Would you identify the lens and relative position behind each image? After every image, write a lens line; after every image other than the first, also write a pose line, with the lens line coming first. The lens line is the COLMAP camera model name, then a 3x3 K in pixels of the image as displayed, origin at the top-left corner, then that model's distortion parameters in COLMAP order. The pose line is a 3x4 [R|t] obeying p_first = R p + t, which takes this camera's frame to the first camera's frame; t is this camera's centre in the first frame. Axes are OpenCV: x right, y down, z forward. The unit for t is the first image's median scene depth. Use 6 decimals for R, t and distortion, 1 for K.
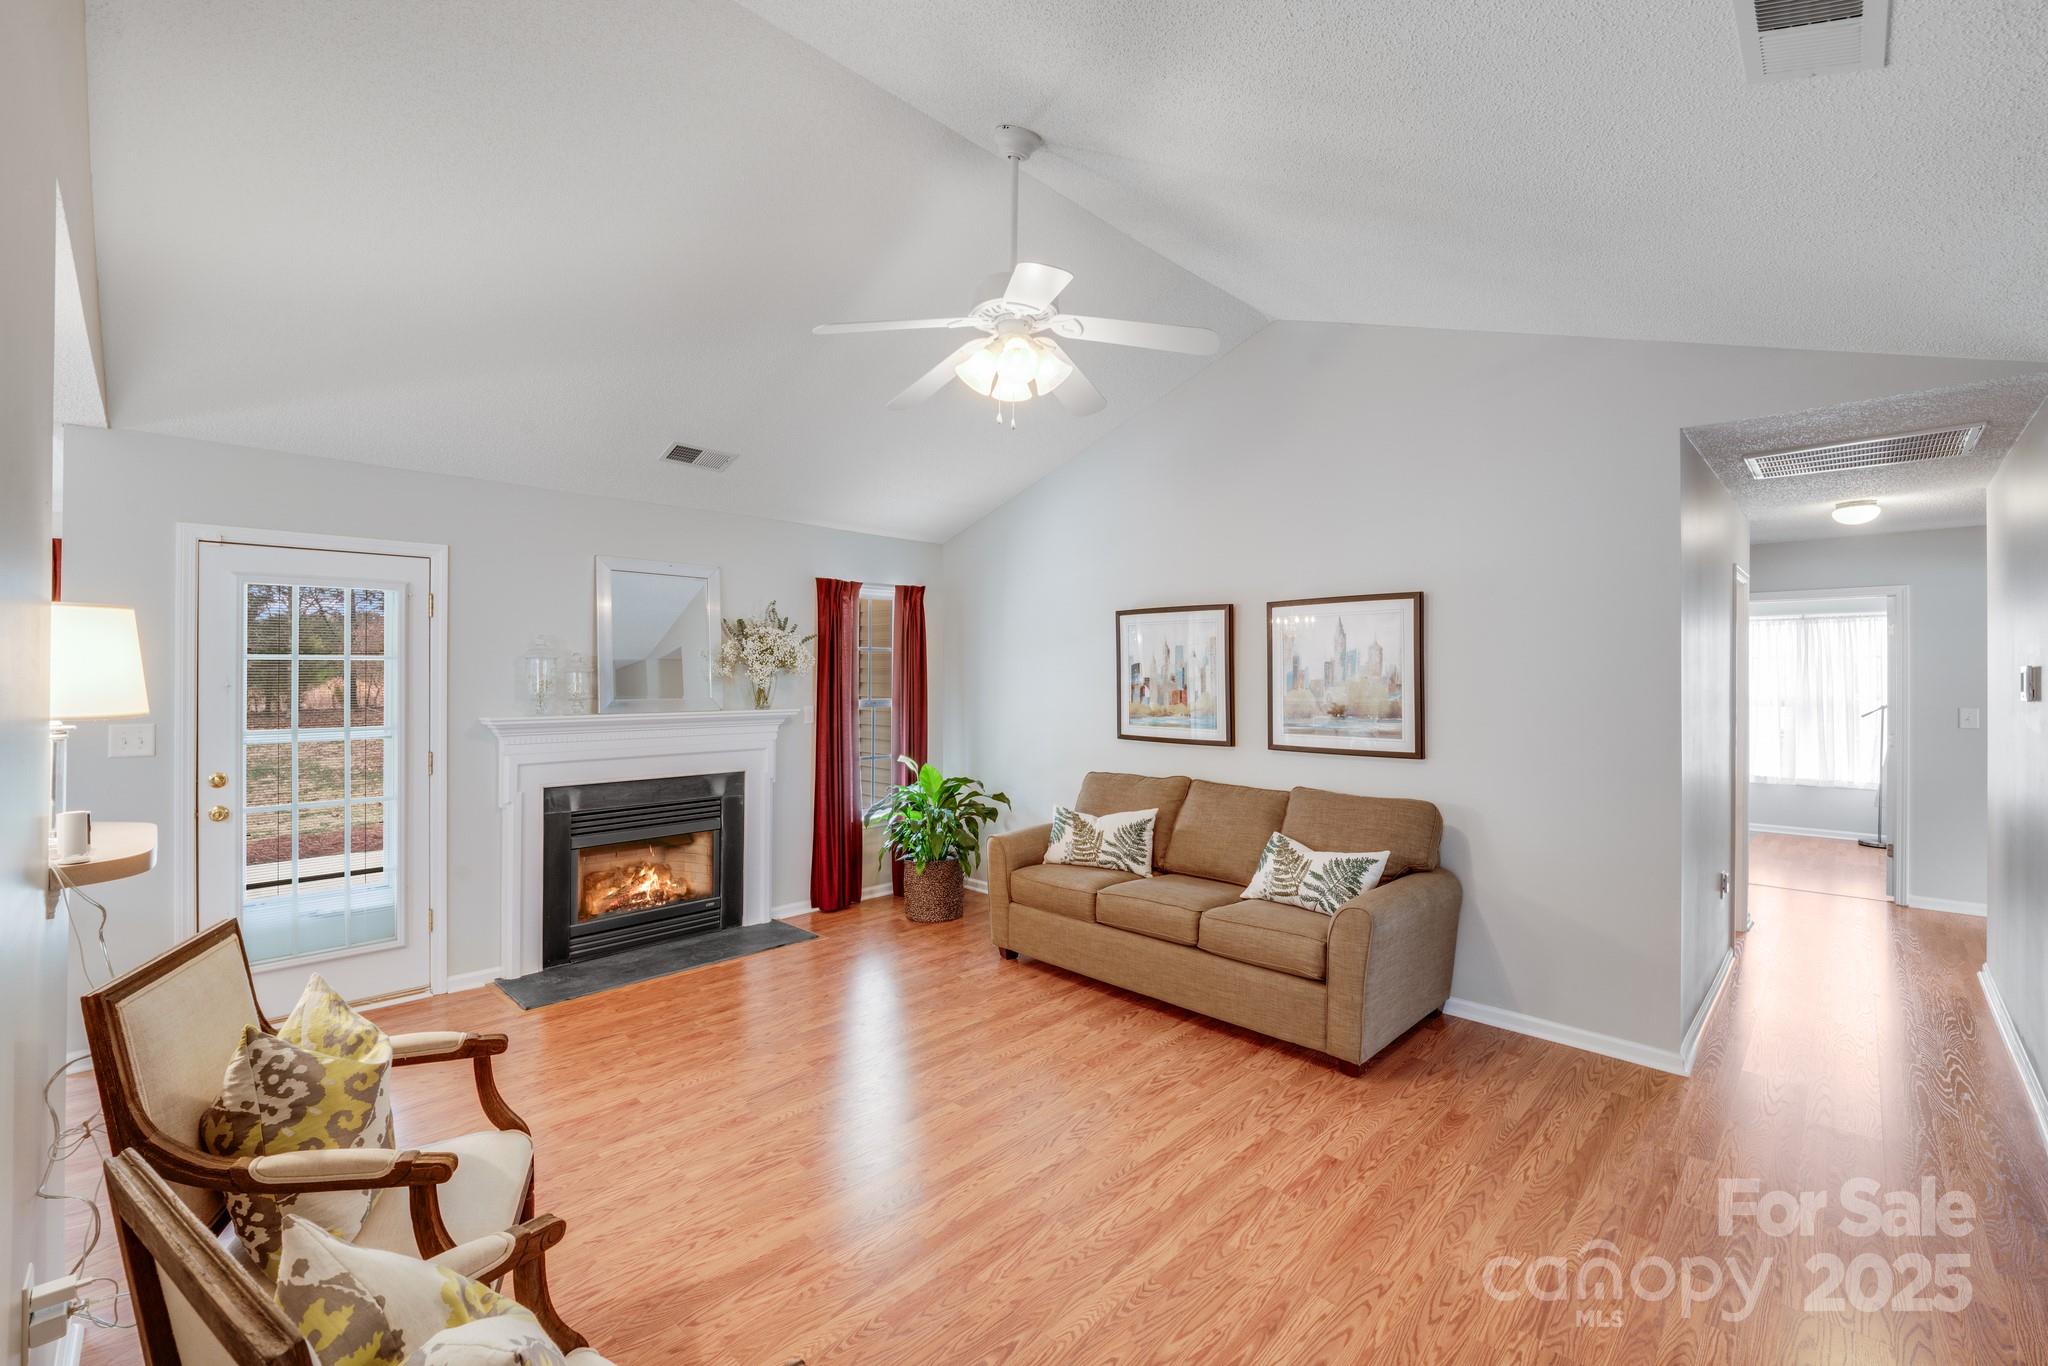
lens RADIAL K [[859.1, 0, 1010.0], [0, 859.1, 664.5], [0, 0, 1]] dist [-0.000575, -0.005062]
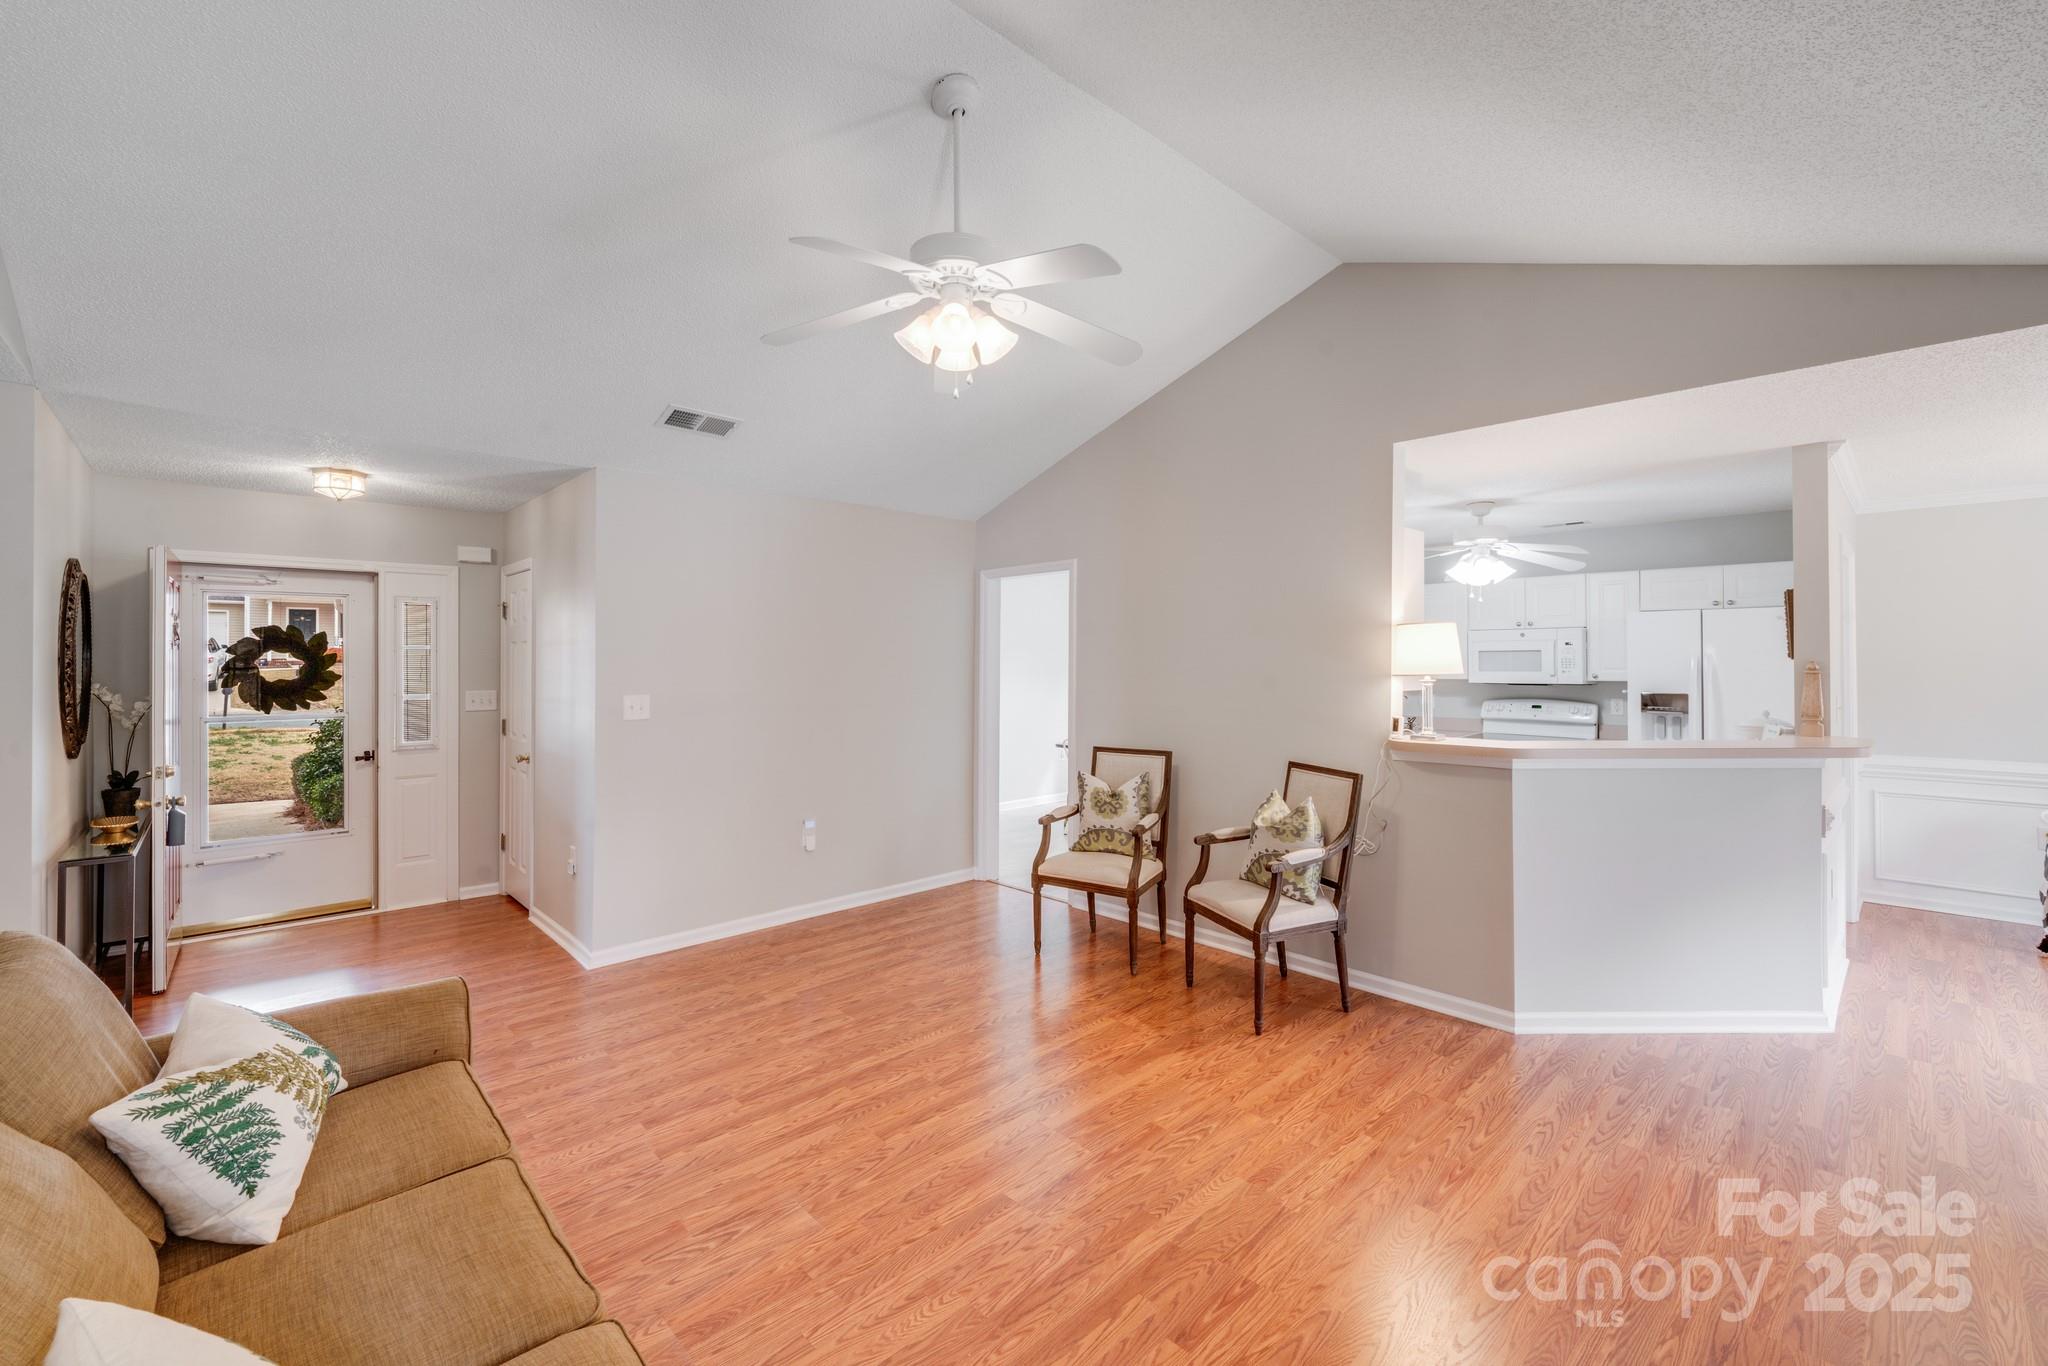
lens RADIAL K [[852.6, 0, 1018.5], [0, 852.6, 656.3], [0, 0, 1]] dist [-0.004607, -0.006808]
pose [[-0.999364, 0.004285, 0.035395, -0.067900], [0.003759, 0.999882, -0.014914, 0.017361], [-0.035455, -0.014771, -0.999262, 1.244480]]
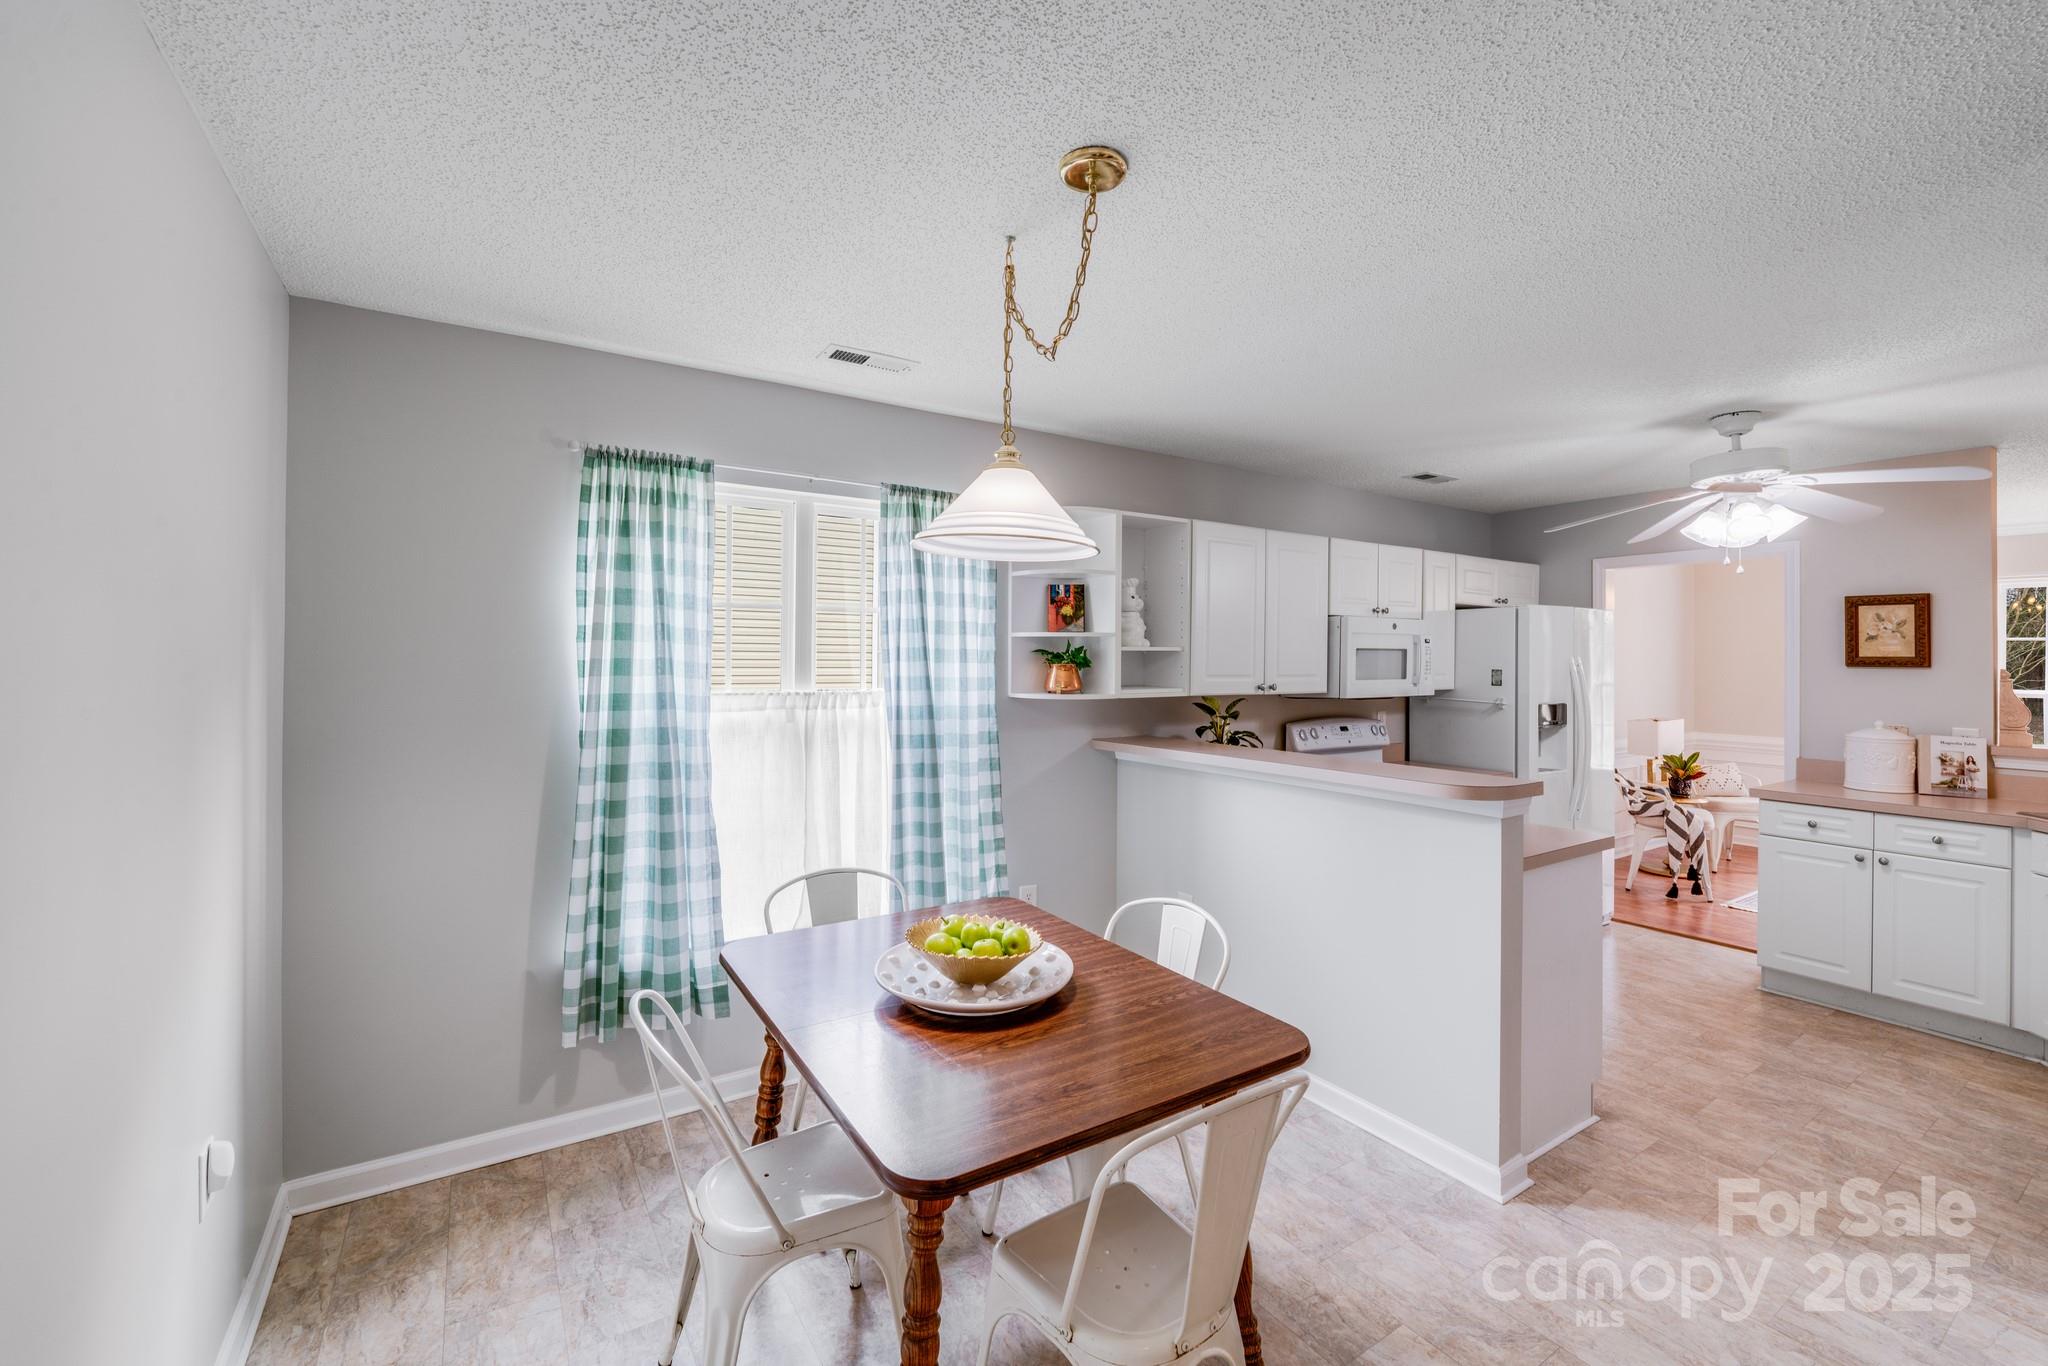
lens RADIAL K [[834.7, 0, 1013.3], [0, 834.7, 663.1], [0, 0, 1]] dist [-0.005064, -0.000690]
pose [[-0.220111, 0.003002, -0.975470, 0.180864], [0.001956, 0.999995, 0.002636, 0.000430], [0.975473, -0.001328, -0.220116, -0.430802]]
